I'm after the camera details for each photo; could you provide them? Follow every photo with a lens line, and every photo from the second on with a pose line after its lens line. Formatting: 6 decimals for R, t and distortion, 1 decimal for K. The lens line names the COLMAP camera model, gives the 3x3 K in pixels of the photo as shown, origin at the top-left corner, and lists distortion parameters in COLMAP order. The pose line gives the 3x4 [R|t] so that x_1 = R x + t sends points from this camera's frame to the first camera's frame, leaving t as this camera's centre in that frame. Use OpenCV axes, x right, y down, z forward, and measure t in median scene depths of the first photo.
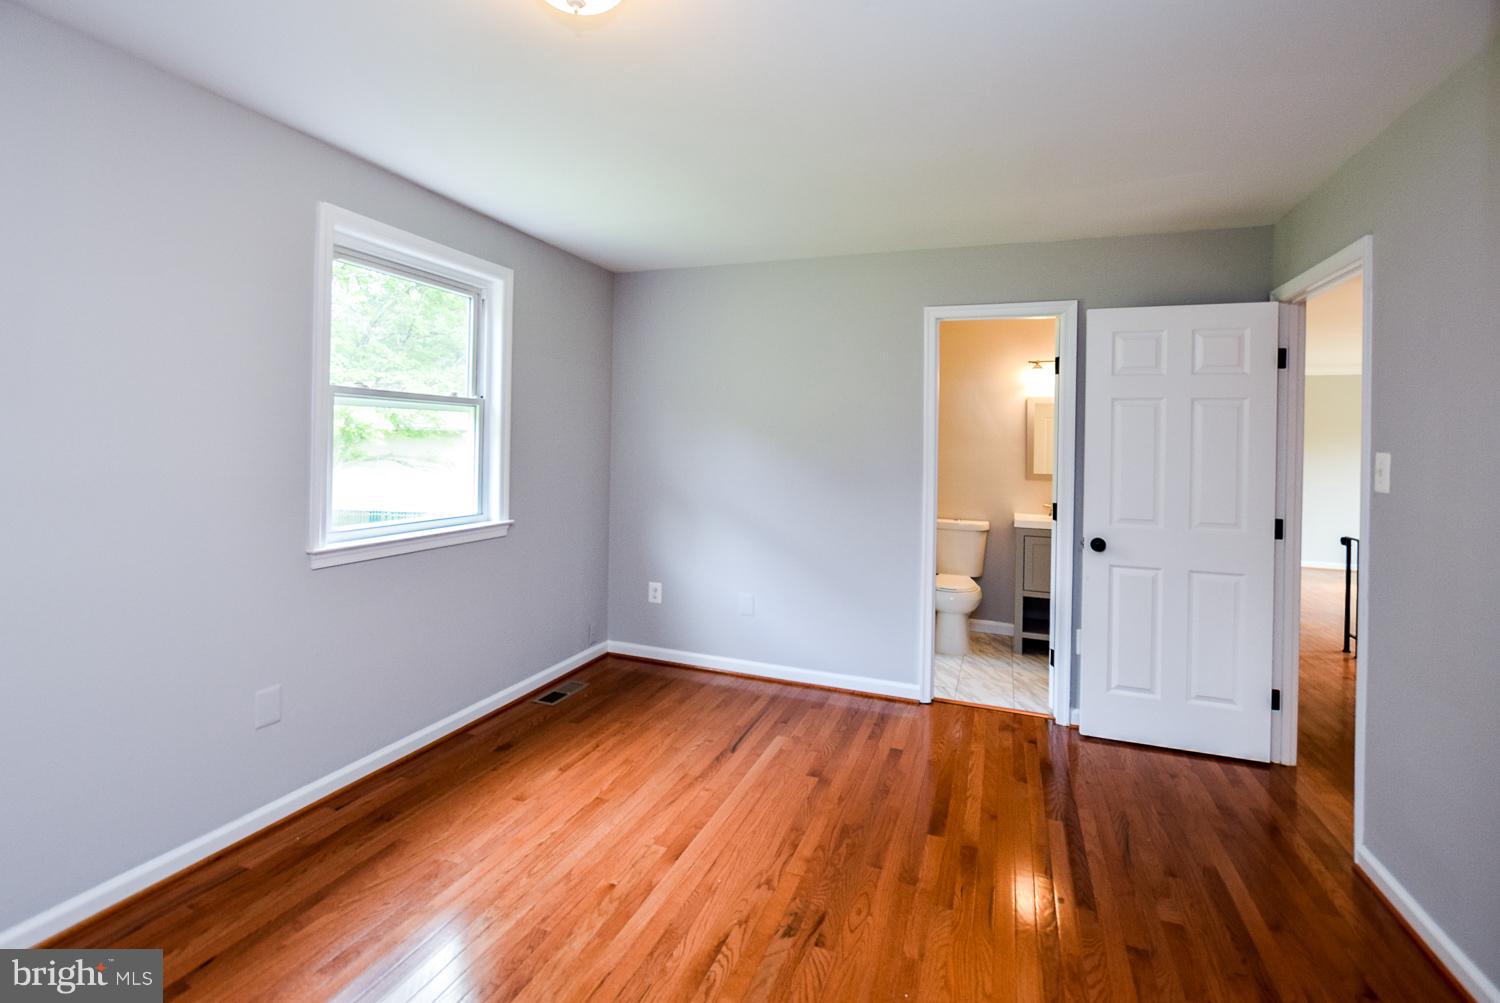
lens RADIAL K [[672.0, 0, 747.3], [0, 672.0, 428.5], [0, 0, 1]] dist [-0.000803, -0.000079]
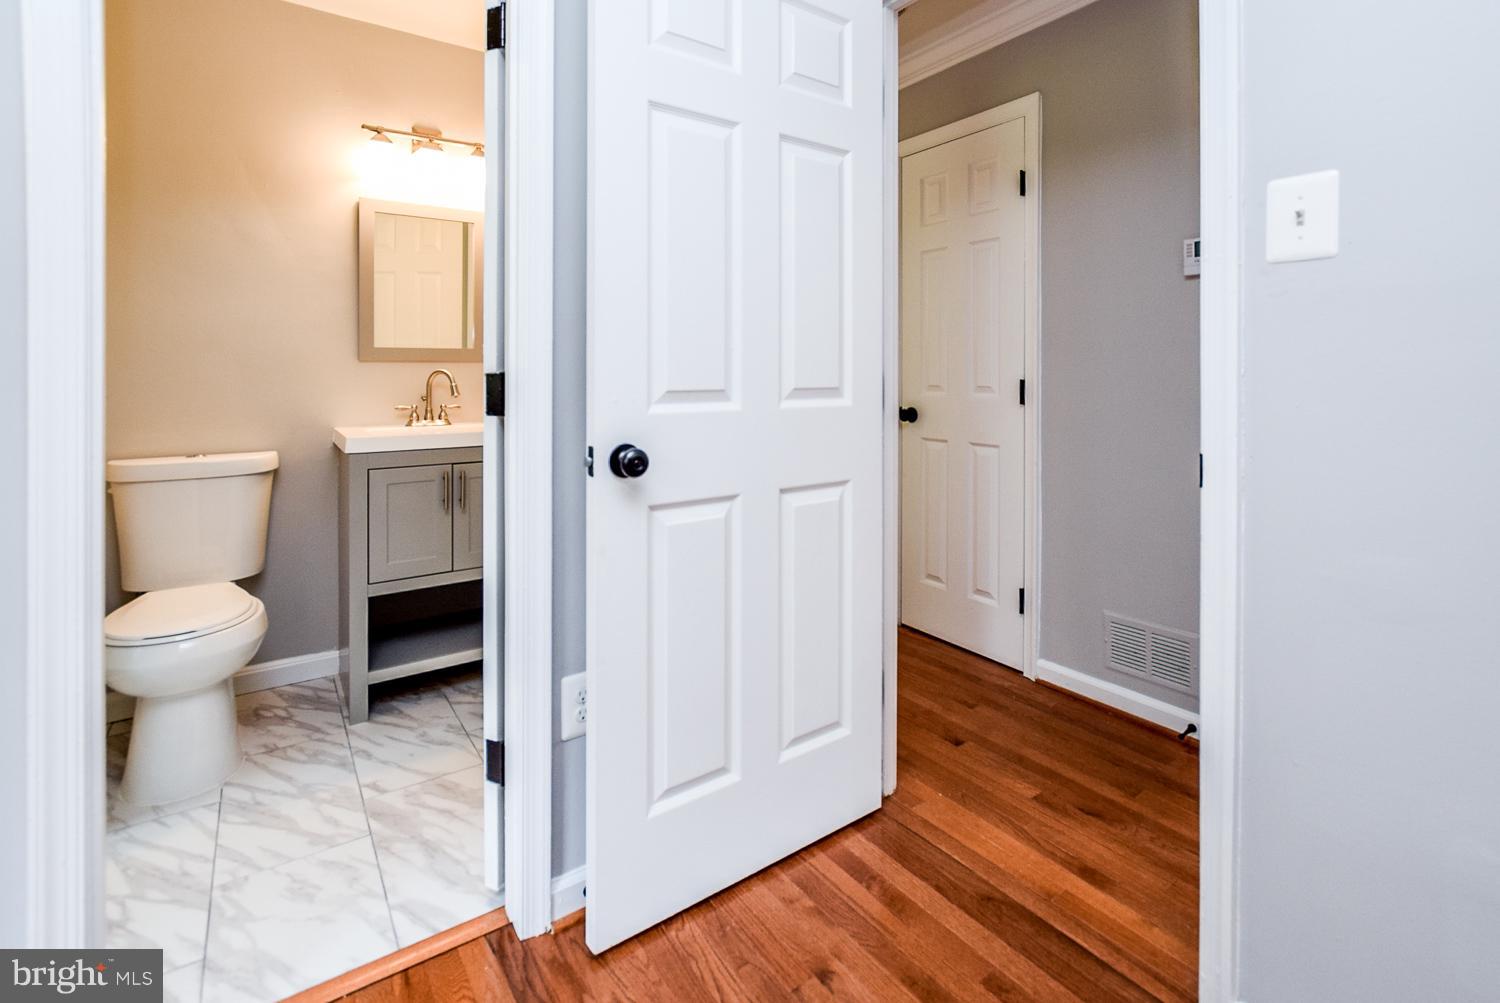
lens RADIAL K [[698.3, 0, 749.7], [0, 698.3, 378.0], [0, 0, 1]] dist [-0.002168, -0.000185]
pose [[0.559798, -0.023582, 0.828293, 0.225764], [-0.003334, 0.999523, 0.030710, 0.113296], [-0.828622, -0.019953, 0.559452, 0.722457]]
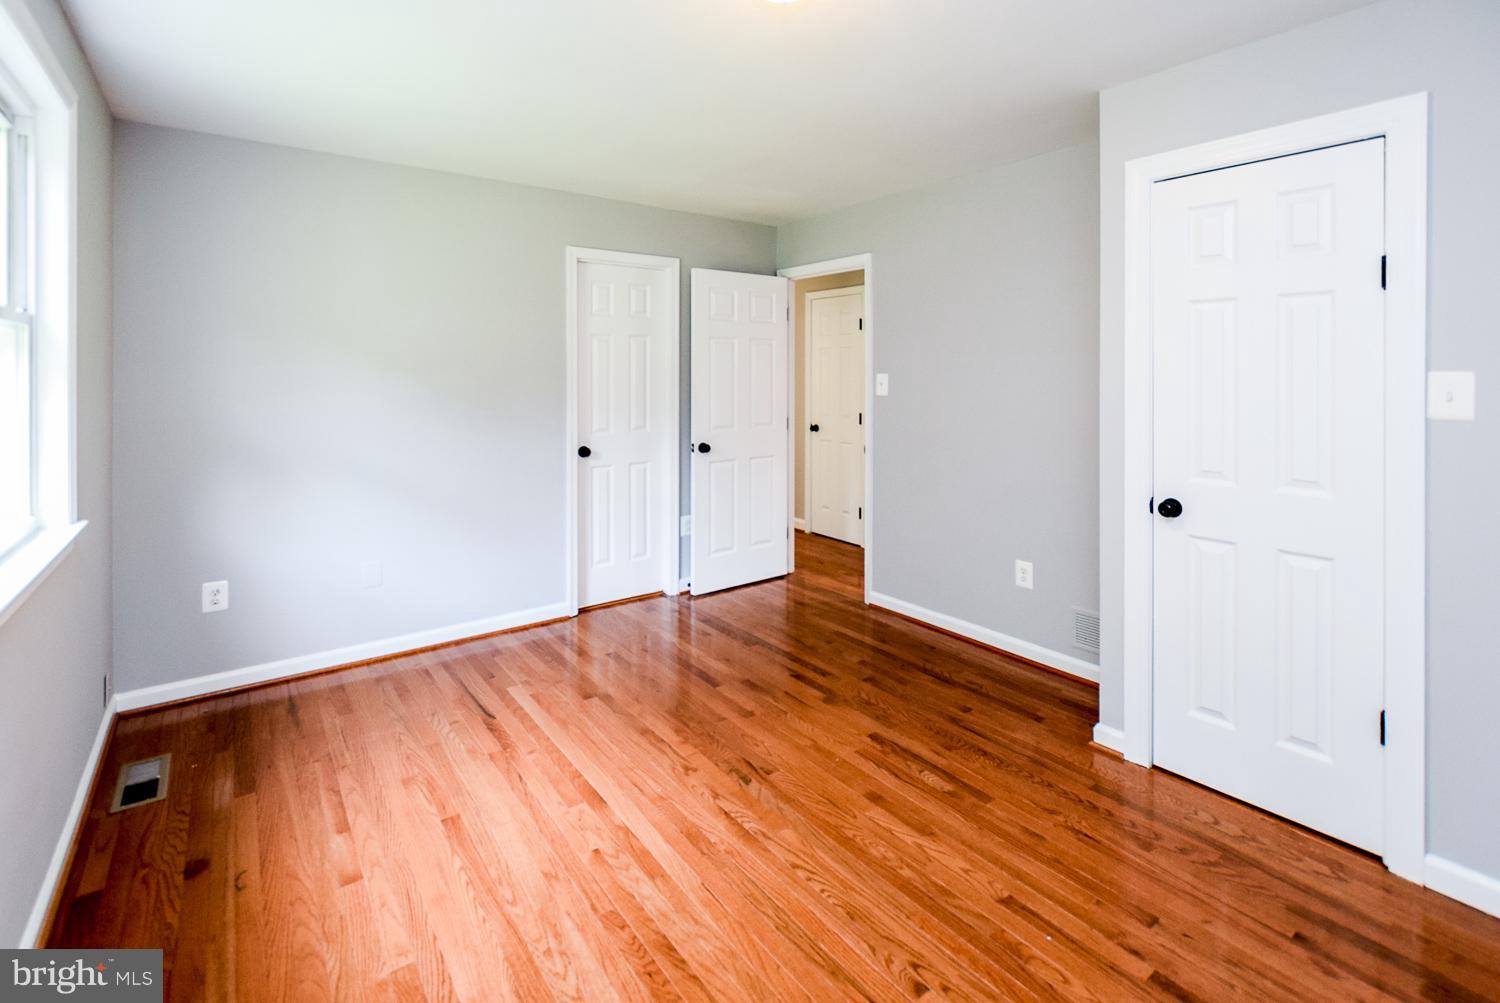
lens RADIAL K [[705.1, 0, 750.6], [0, 705.1, 399.5], [0, 0, 1]] dist [-0.003100, 0.000128]
pose [[0.523806, -0.051290, 0.850292, -0.593451], [-0.005995, 0.997939, 0.063889, -0.006831], [-0.851817, -0.038564, 0.522419, 0.219525]]
